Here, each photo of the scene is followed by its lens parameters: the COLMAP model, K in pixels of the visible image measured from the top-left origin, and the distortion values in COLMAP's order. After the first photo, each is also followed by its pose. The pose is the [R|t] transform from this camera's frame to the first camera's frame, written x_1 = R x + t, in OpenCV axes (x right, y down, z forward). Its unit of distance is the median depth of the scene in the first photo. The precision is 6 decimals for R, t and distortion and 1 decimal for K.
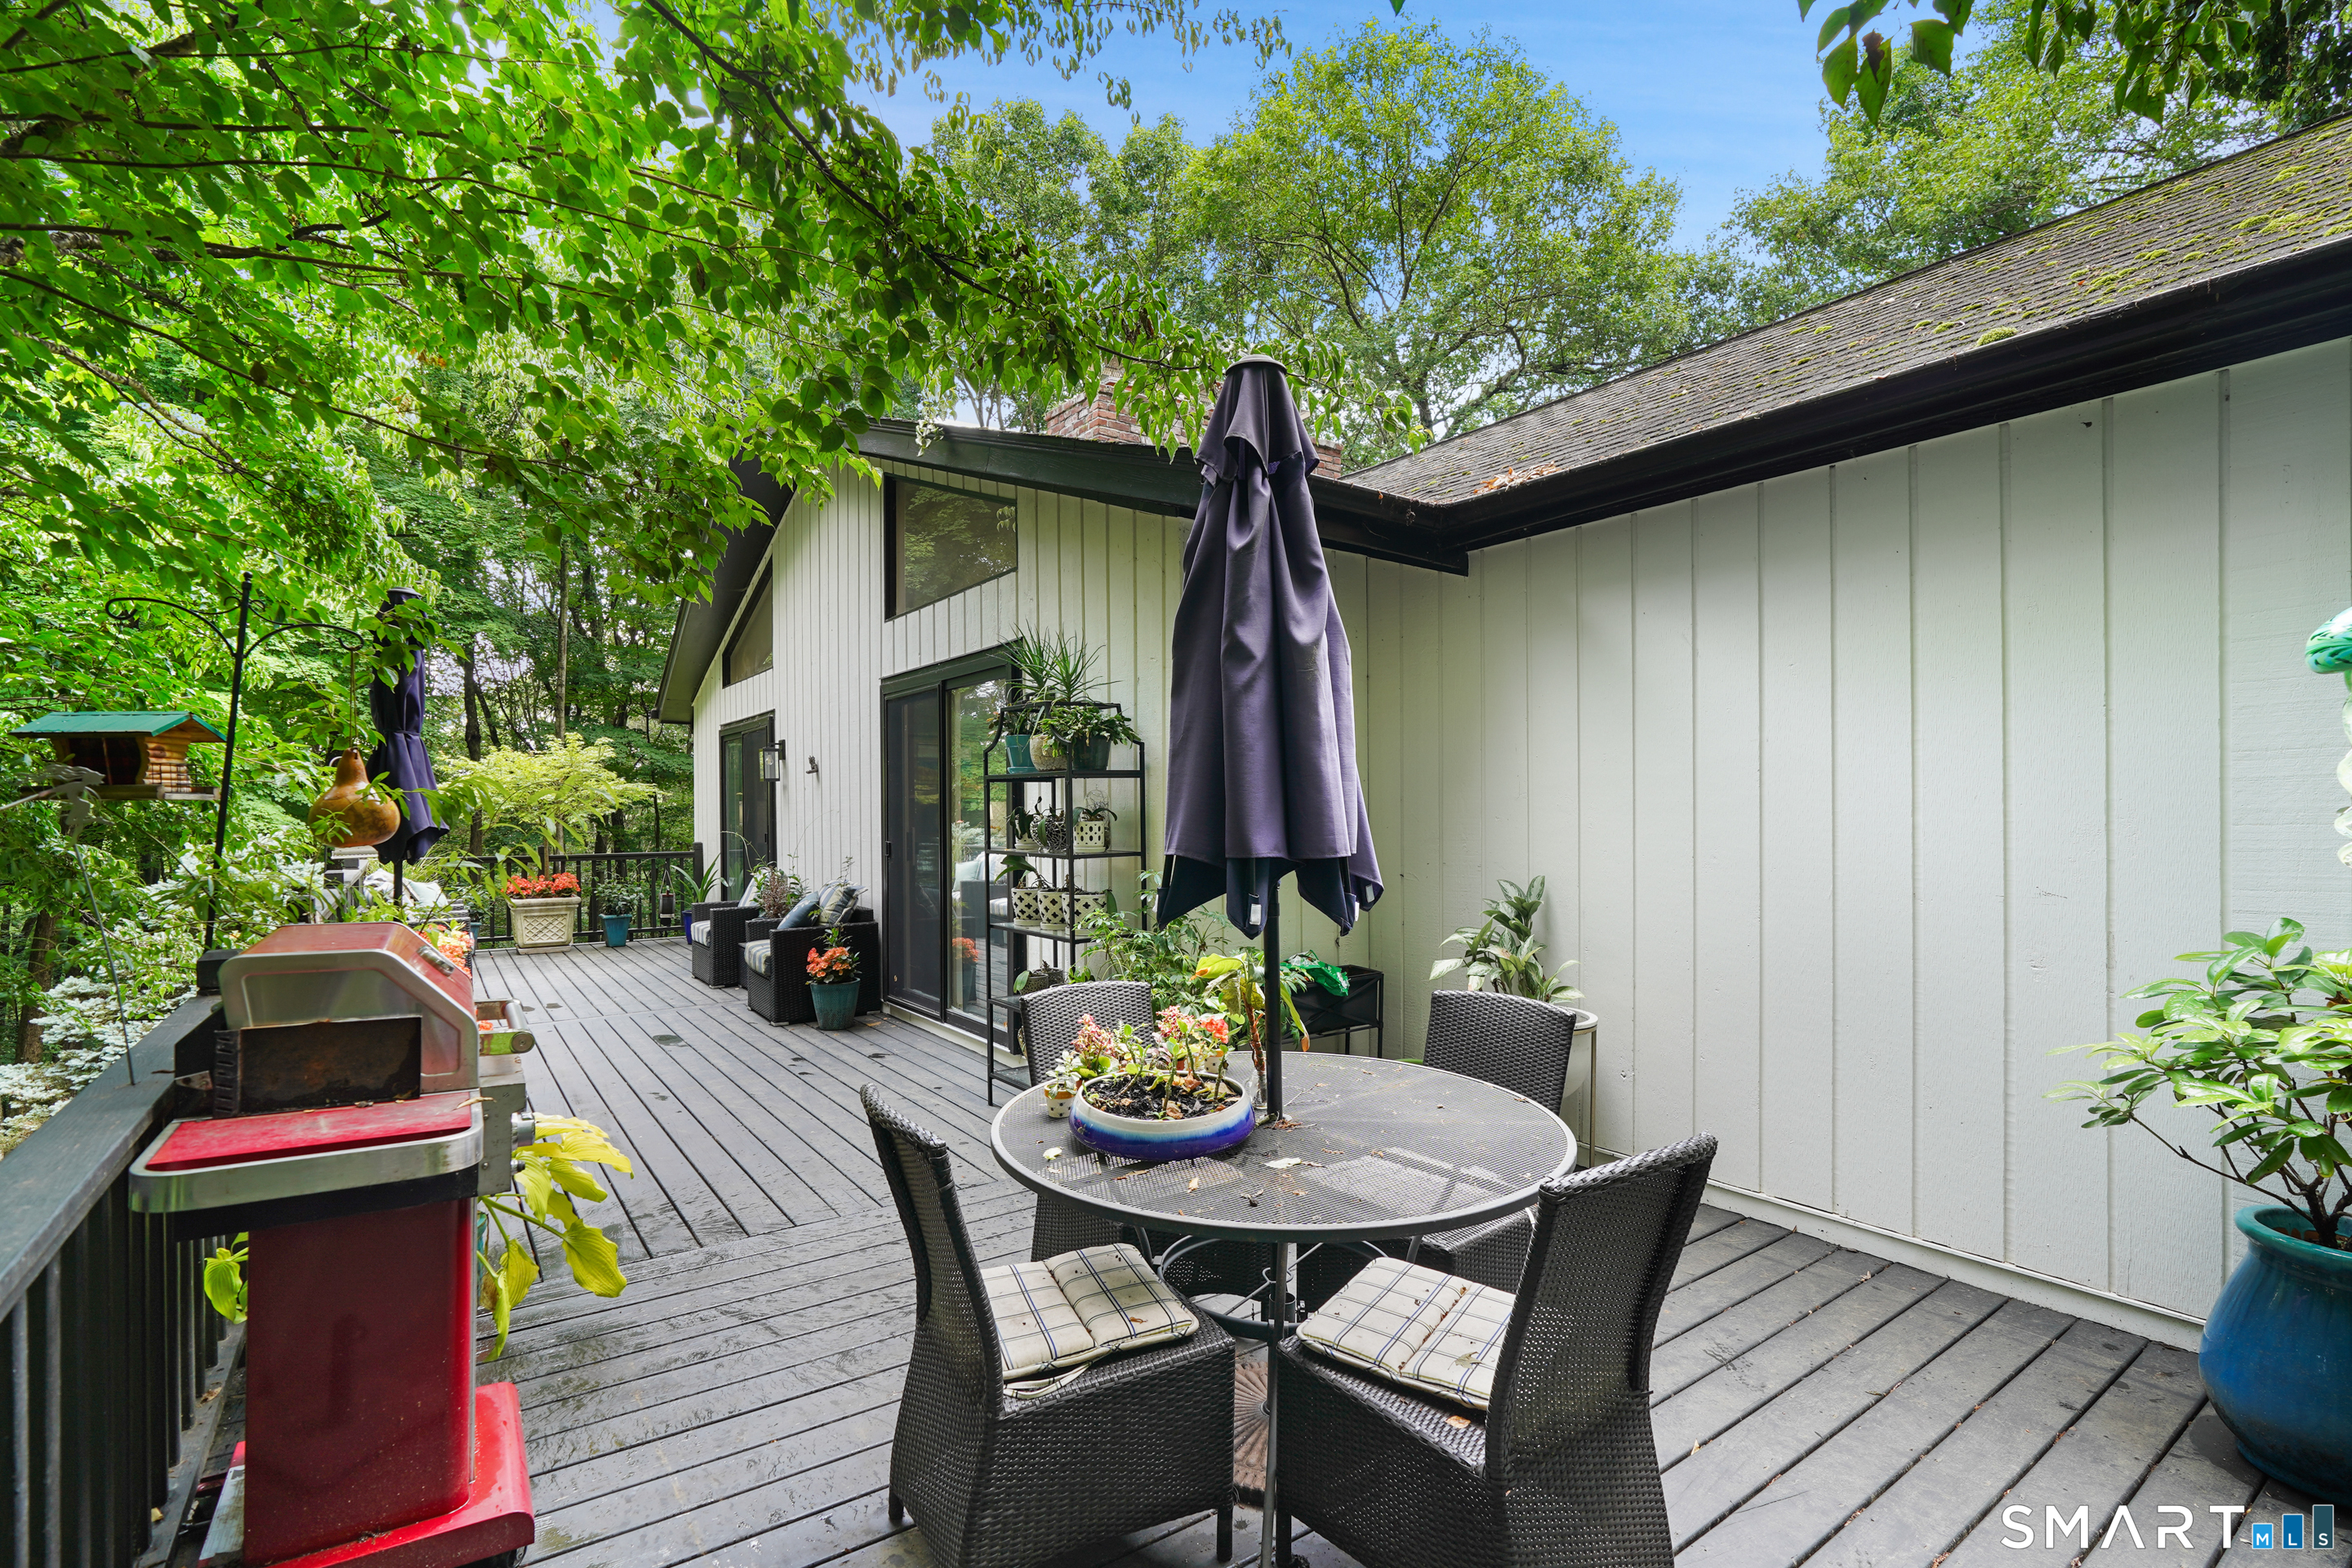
lens RADIAL K [[1065.5, 0, 1172.8], [0, 1065.5, 838.4], [0, 0, 1]] dist [-0.007533, 0.000553]
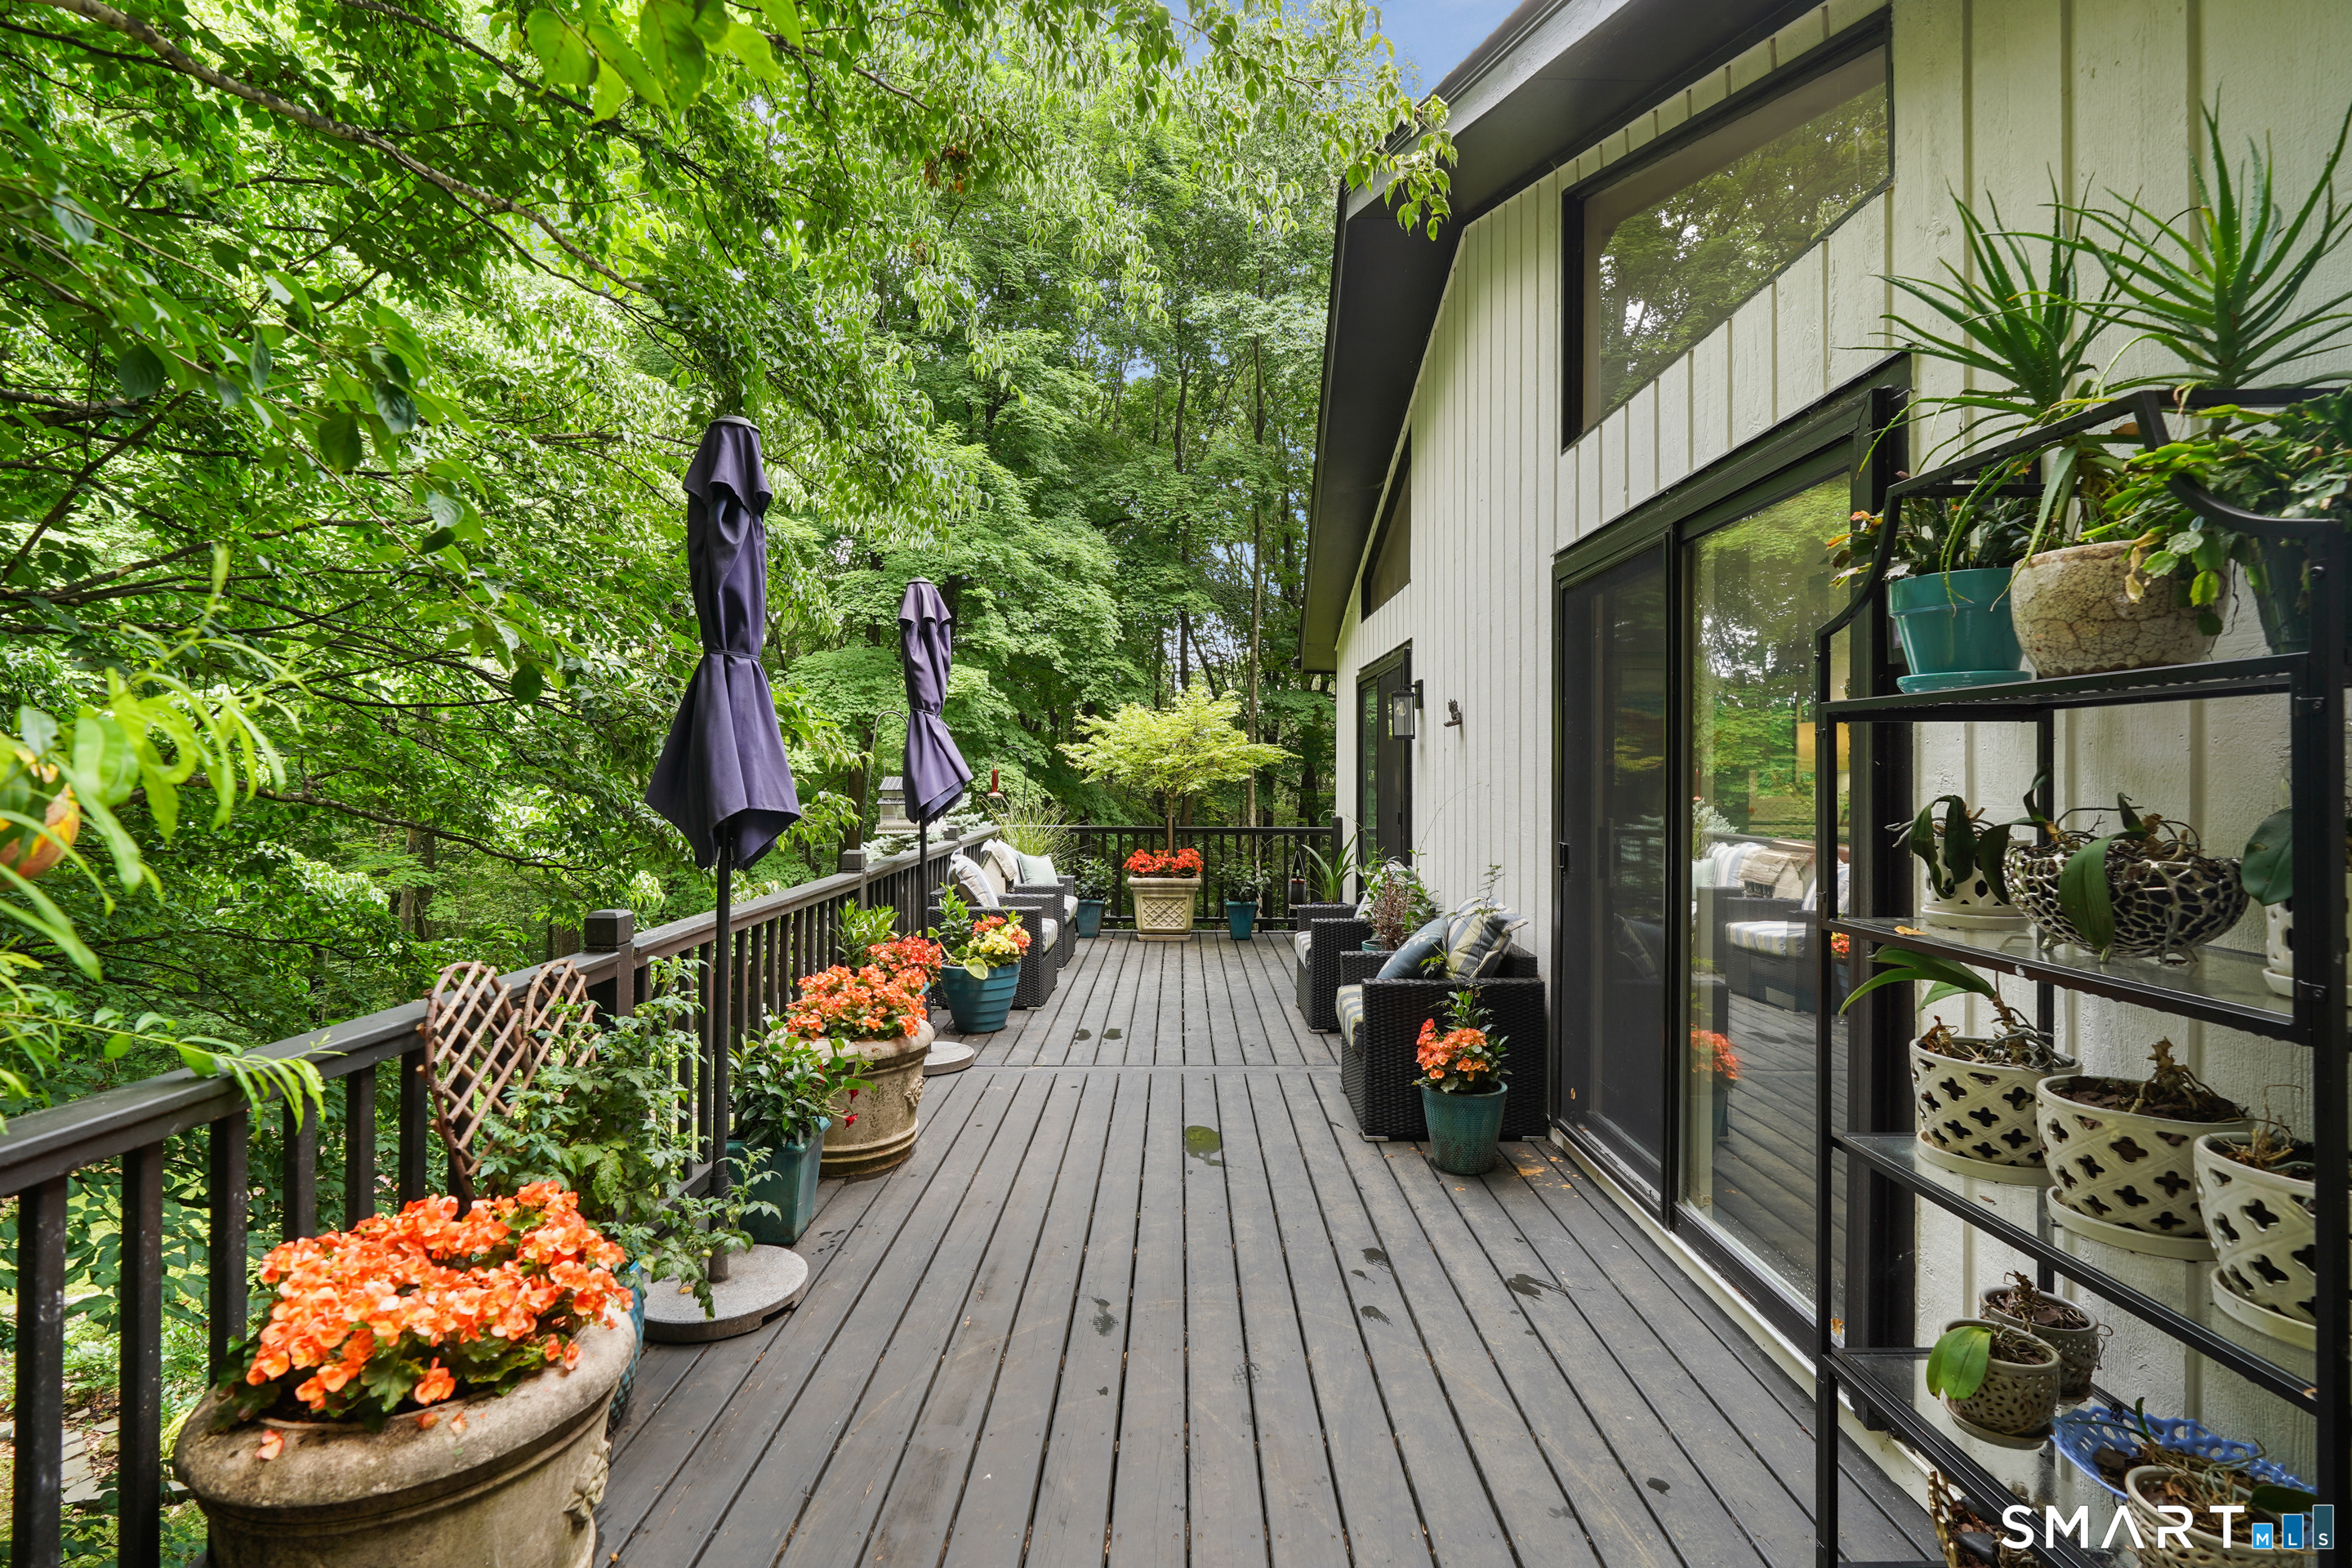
lens RADIAL K [[1084.8, 0, 1144.5], [0, 1084.8, 783.3], [0, 0, 1]] dist [-0.014078, 0.000614]
pose [[0.794258, 0.008136, -0.607527, -0.094208], [-0.016326, 0.999835, -0.007954, -0.019596], [0.607362, 0.016236, 0.794259, 0.402533]]
